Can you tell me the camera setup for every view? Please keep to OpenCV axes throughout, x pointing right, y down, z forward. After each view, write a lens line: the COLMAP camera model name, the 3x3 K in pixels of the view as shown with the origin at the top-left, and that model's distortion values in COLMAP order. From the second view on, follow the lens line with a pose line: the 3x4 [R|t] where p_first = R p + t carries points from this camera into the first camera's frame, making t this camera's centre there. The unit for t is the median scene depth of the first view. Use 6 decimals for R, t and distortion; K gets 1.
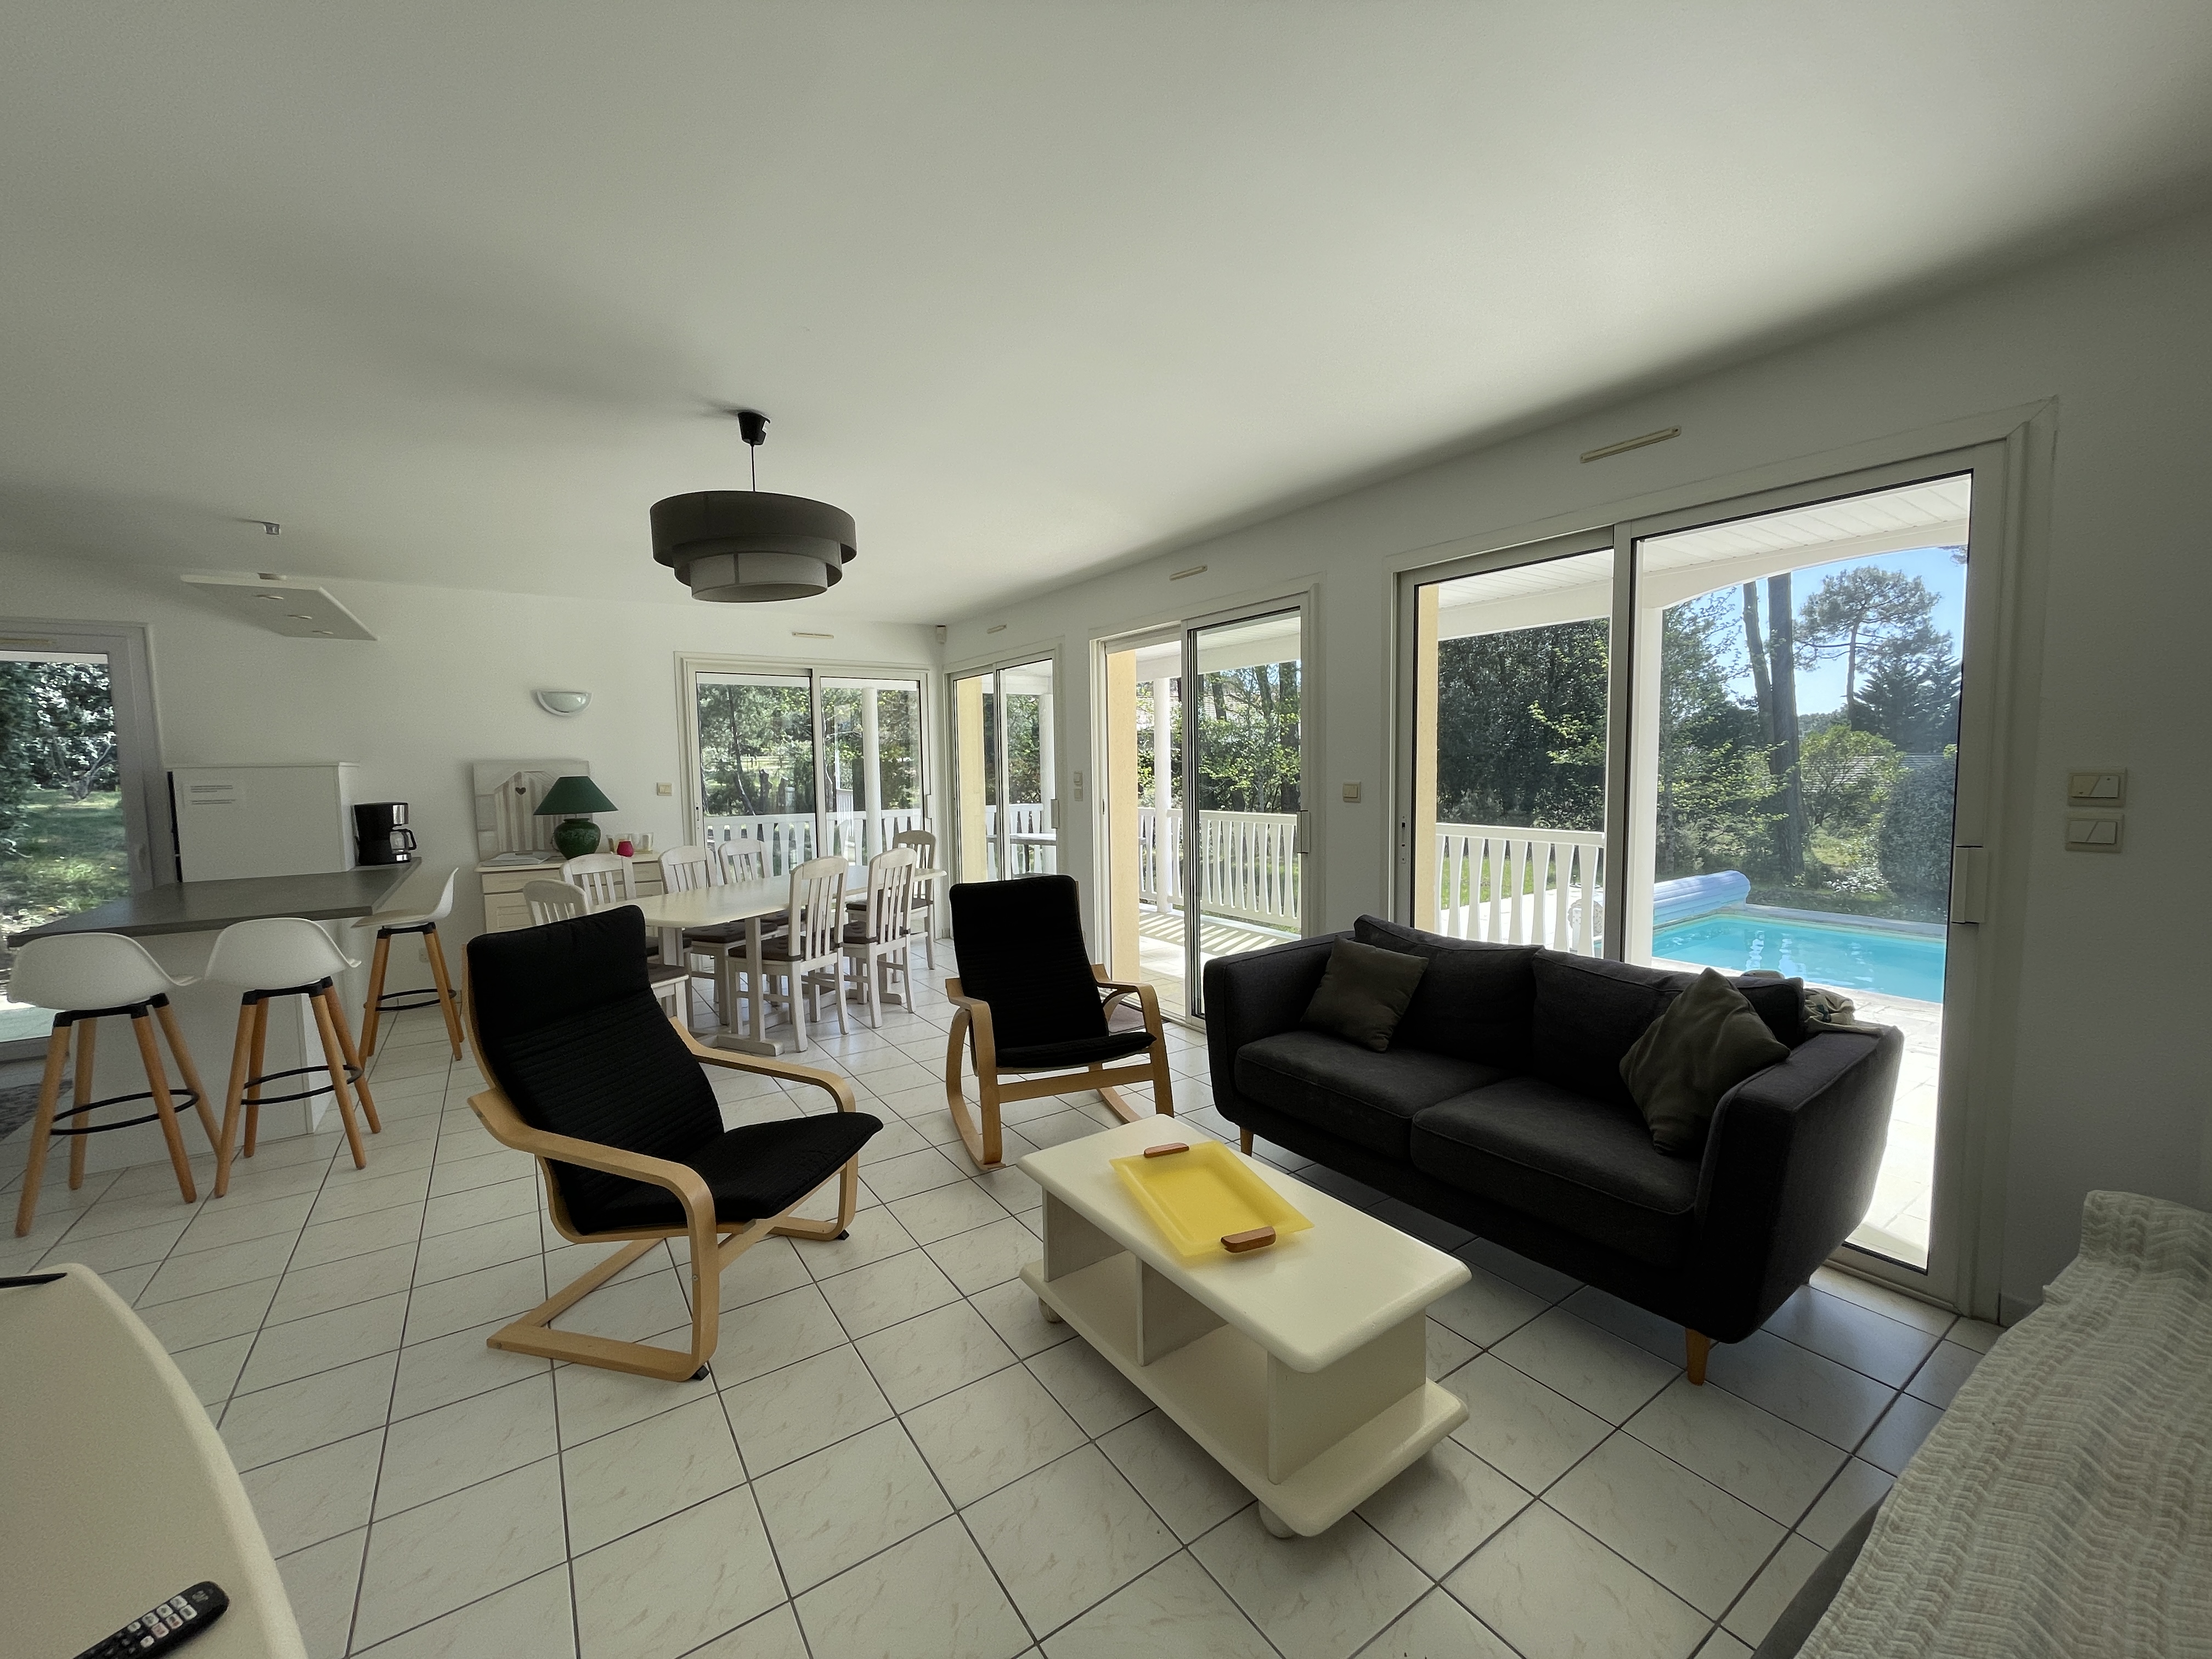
lens RADIAL K [[889.1, 0, 1107.2], [0, 889.1, 830.1], [0, 0, 1]] dist [-0.002879, -0.000302]
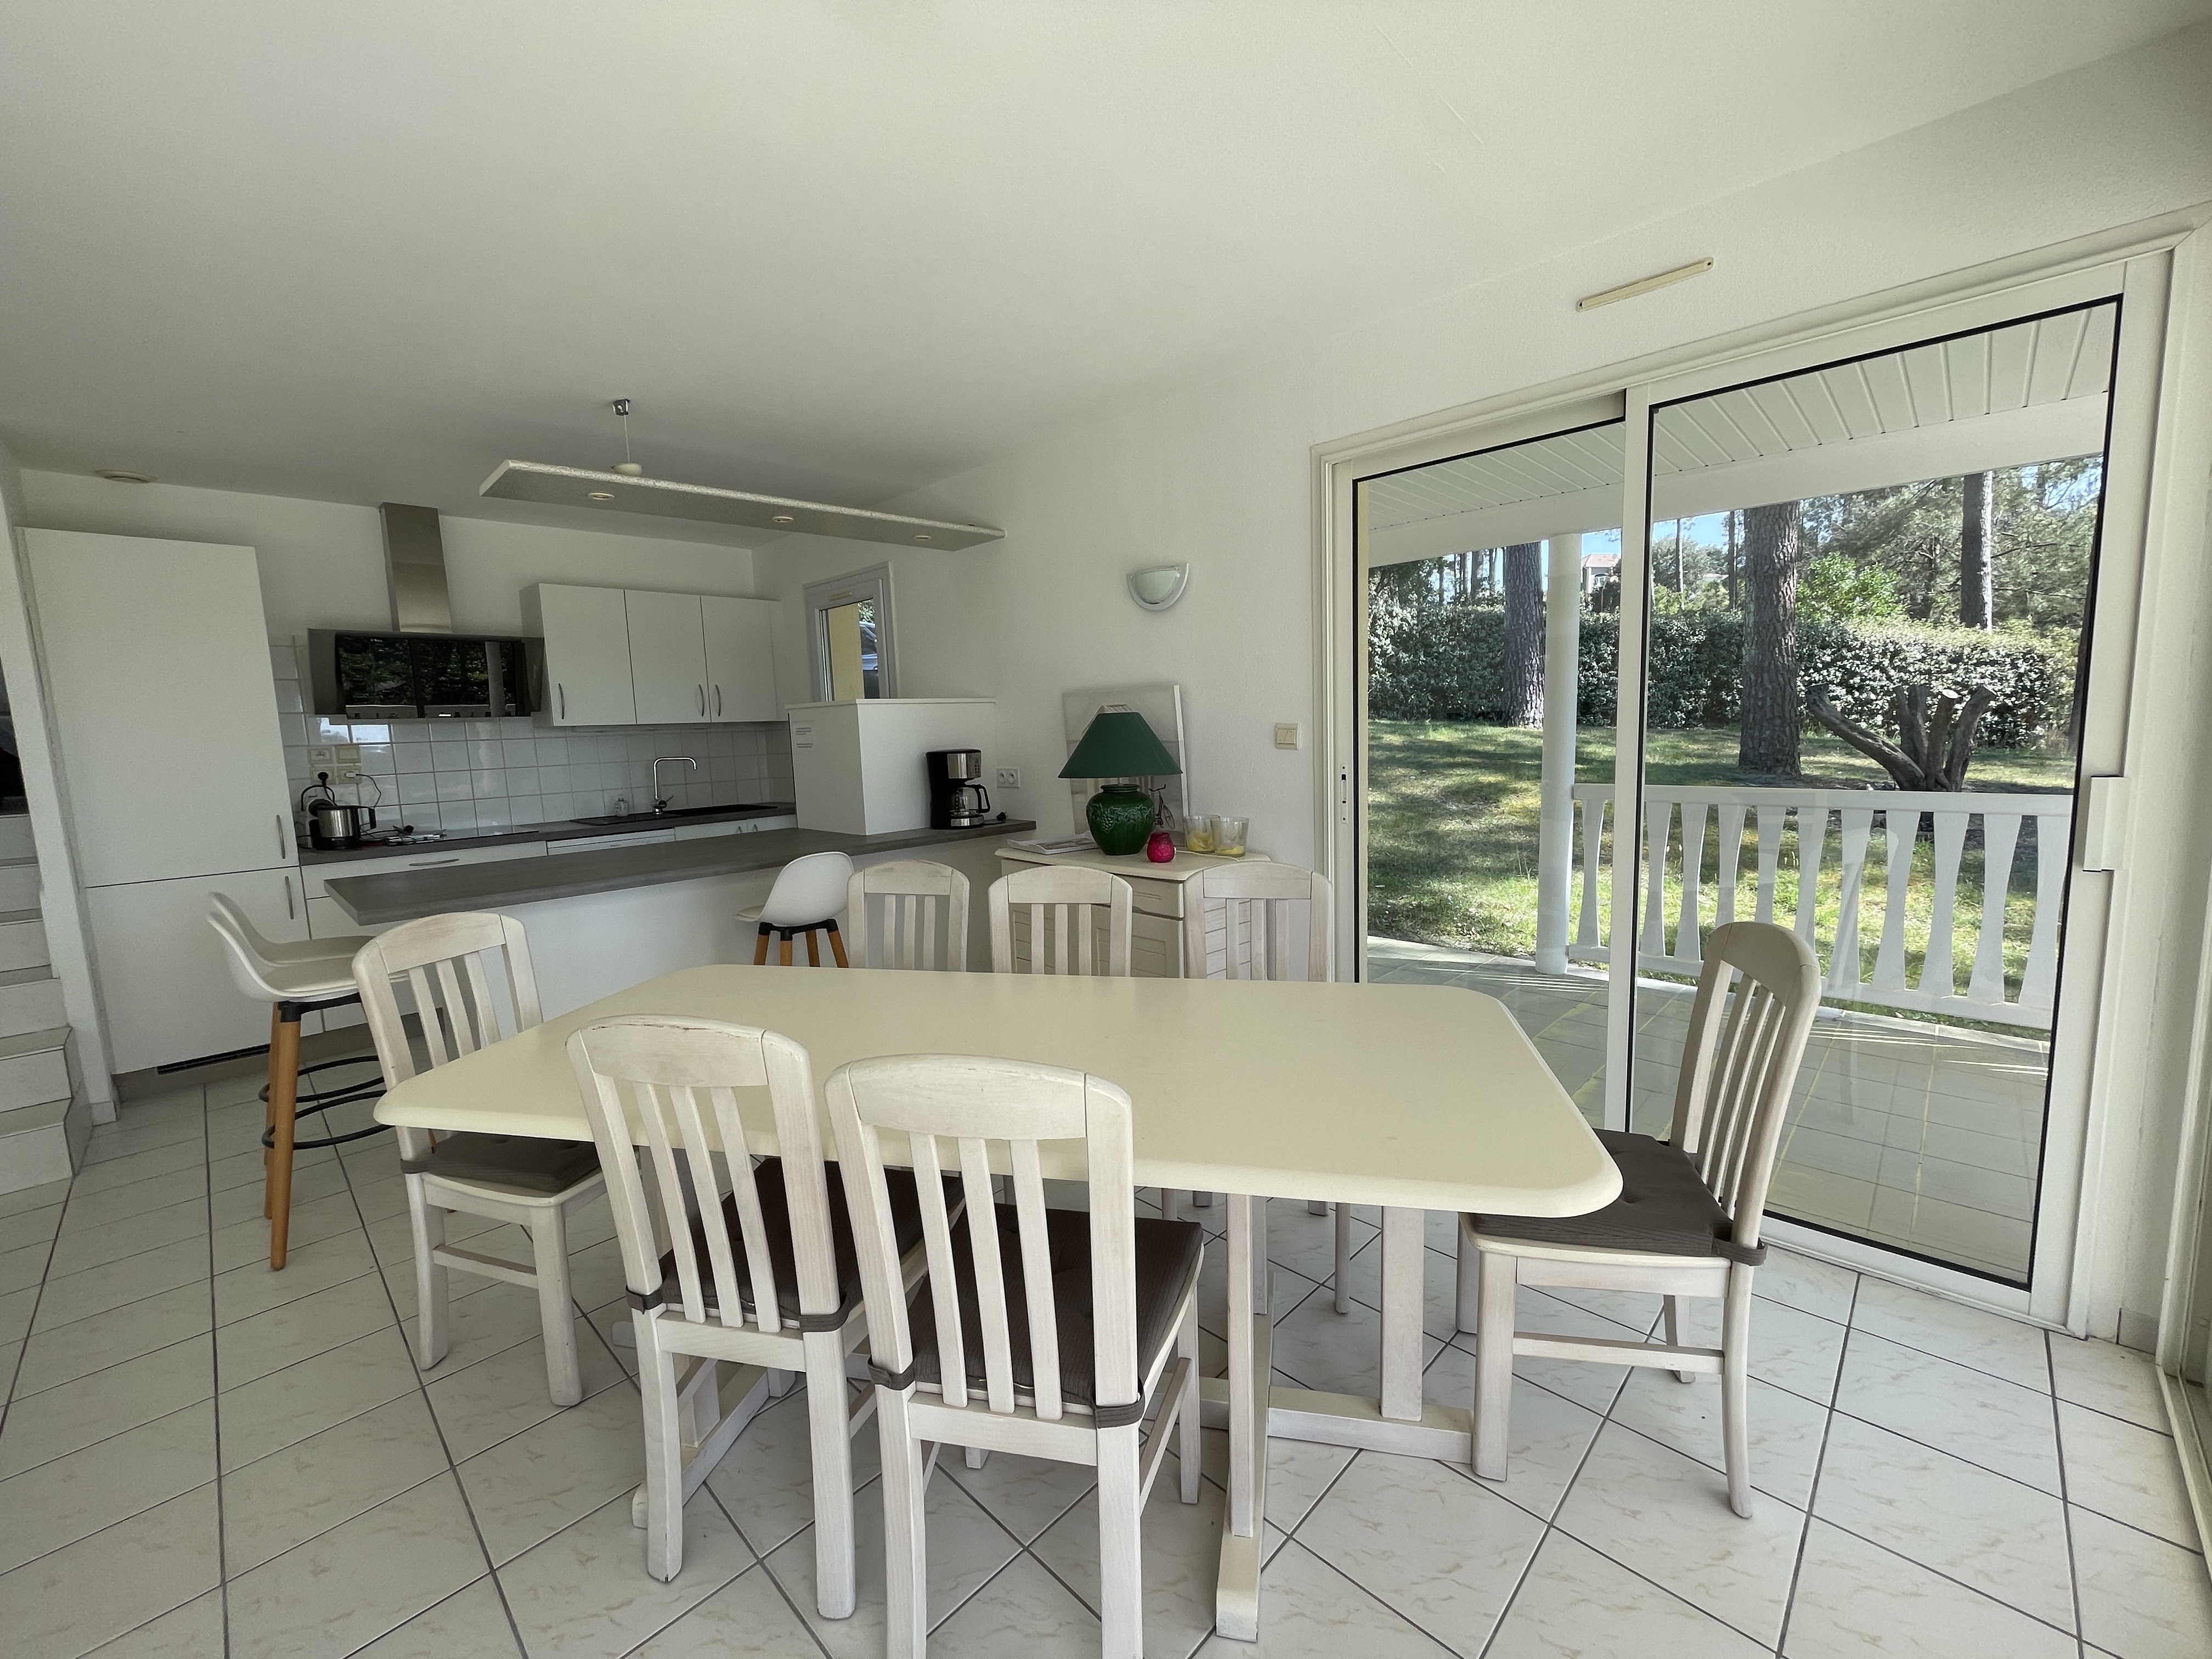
lens RADIAL K [[889.1, 0, 1109.9], [0, 889.1, 829.2], [0, 0, 1]] dist [-0.002879, -0.000302]
pose [[0.203564, 0.125086, -0.971038, -0.030917], [-0.044648, 0.991959, 0.118421, -0.067840], [0.978043, 0.019248, 0.207512, 1.107153]]
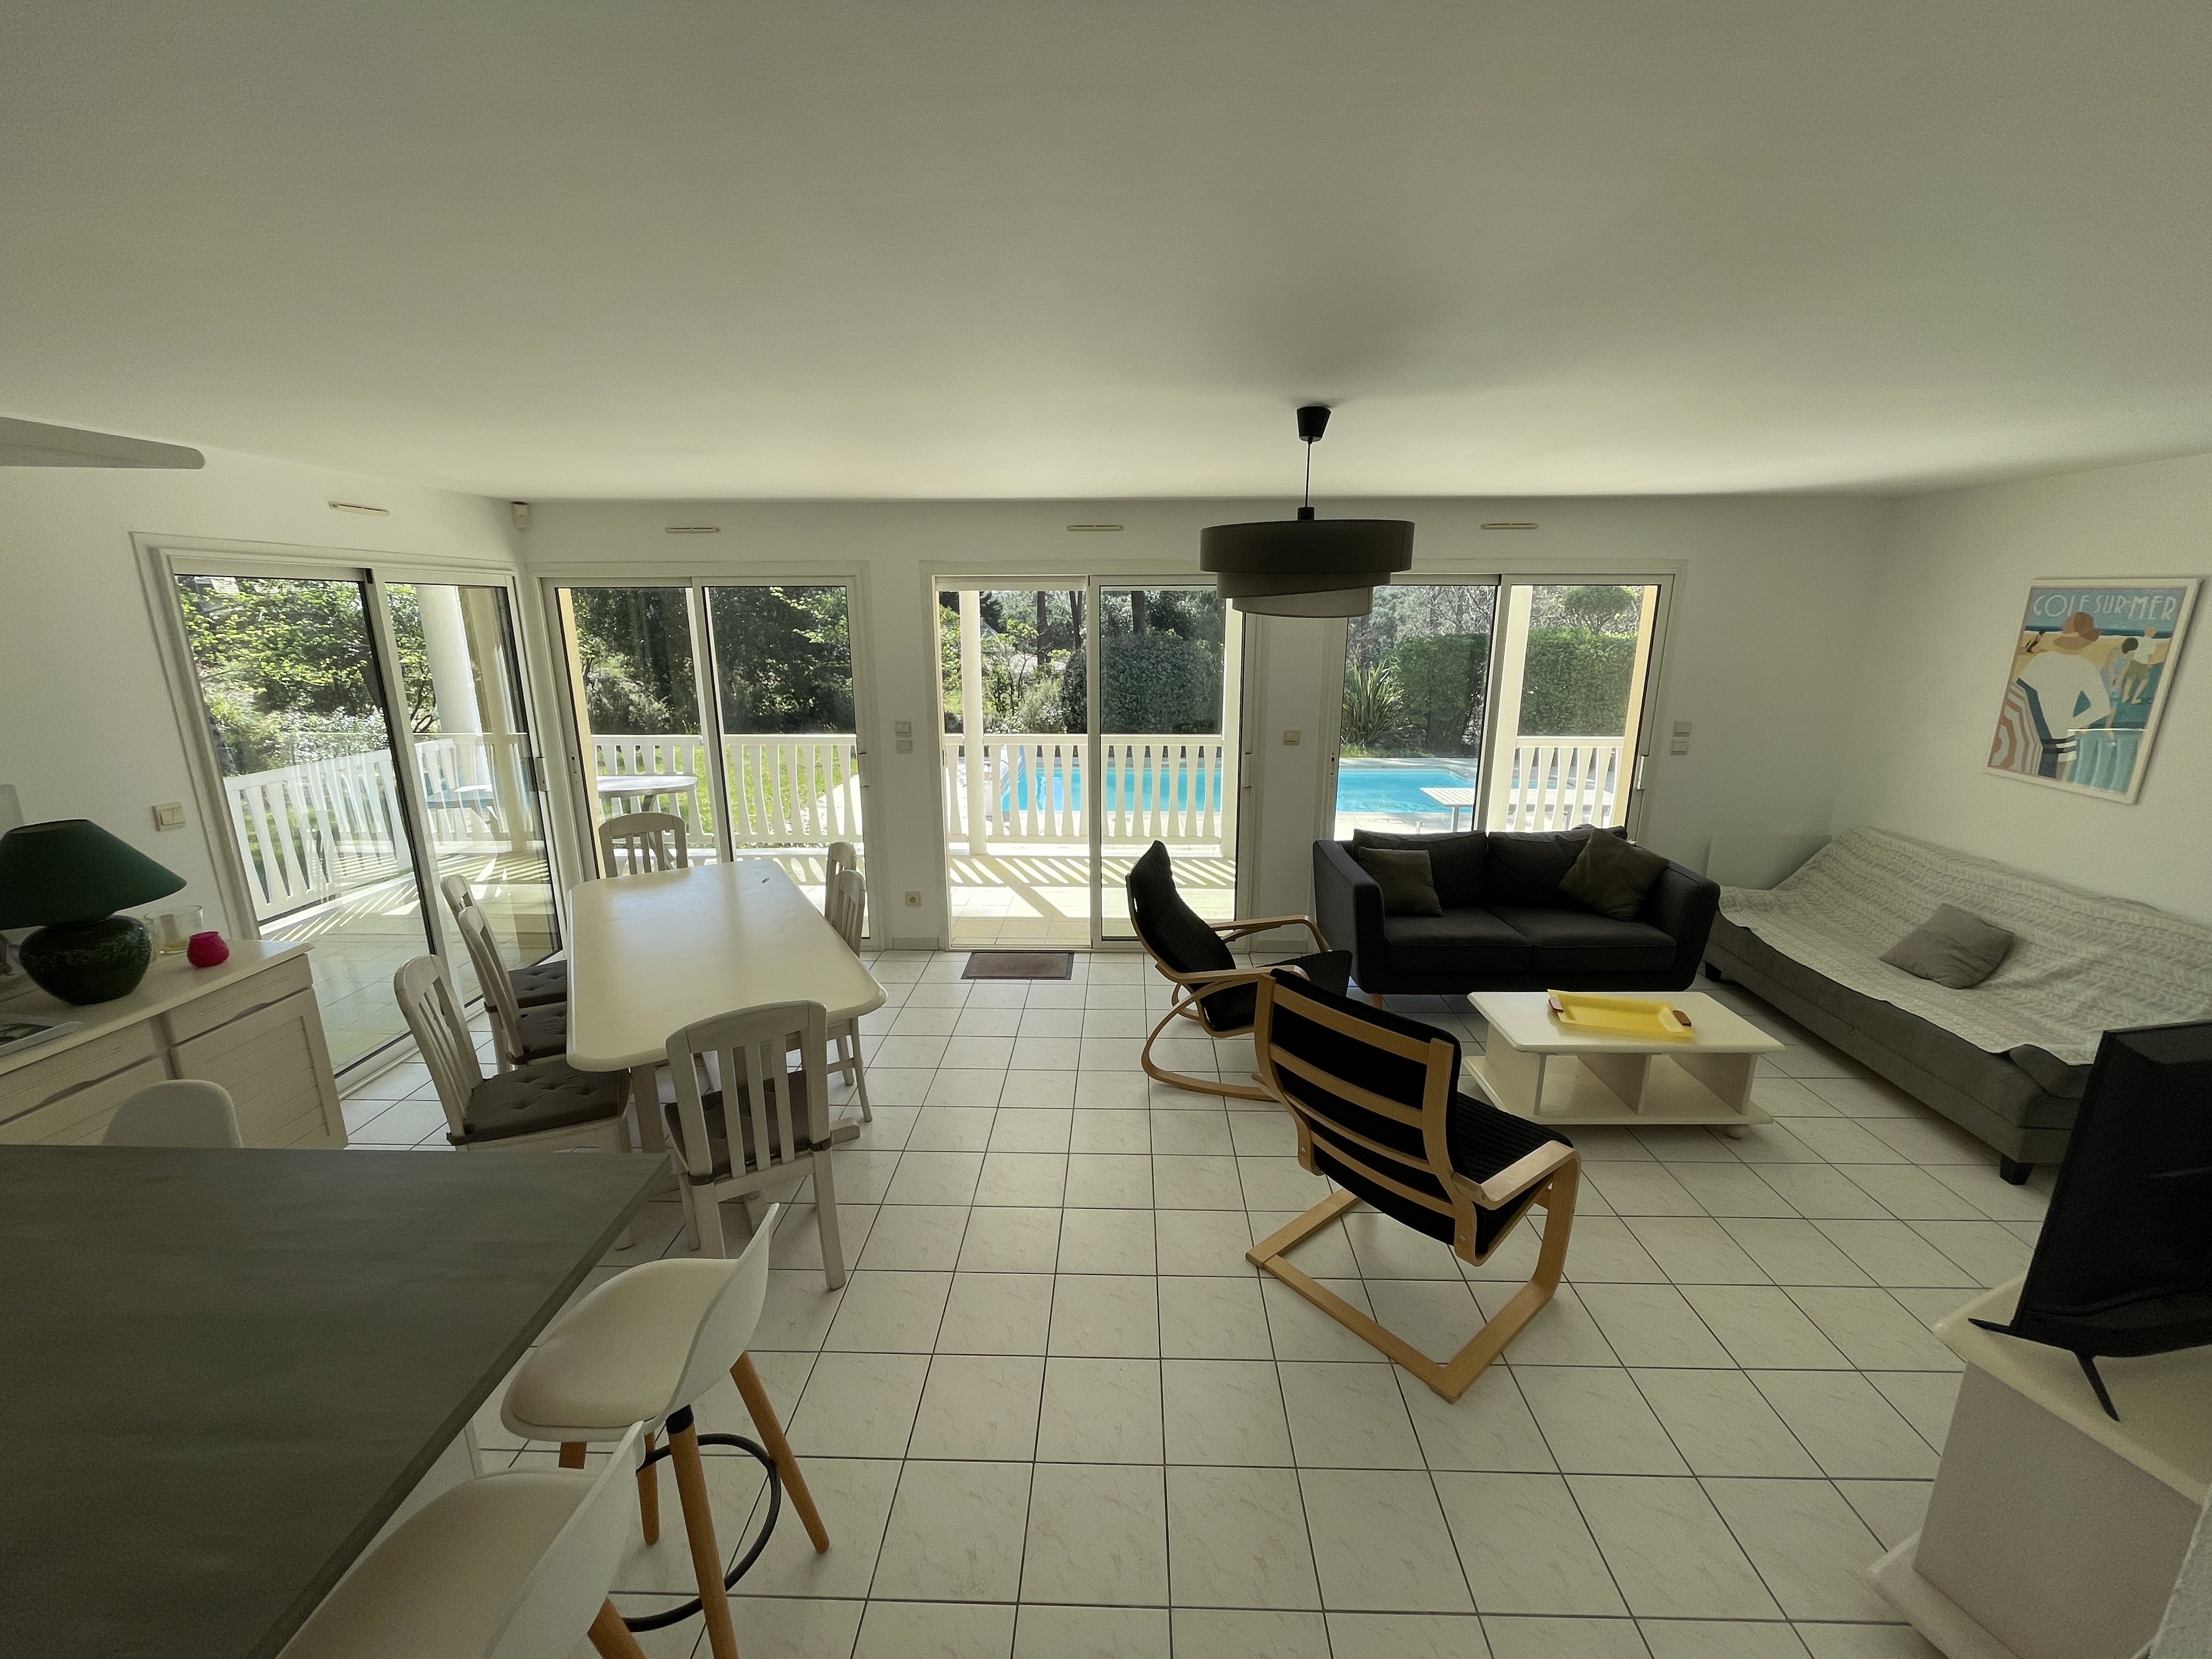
lens RADIAL K [[889.1, 0, 1110.7], [0, 889.1, 828.0], [0, 0, 1]] dist [-0.002879, -0.000302]
pose [[0.582600, -0.178138, 0.792997, -0.813039], [0.055012, 0.982091, 0.180200, -0.139752], [-0.810895, -0.061360, 0.581965, 0.384839]]
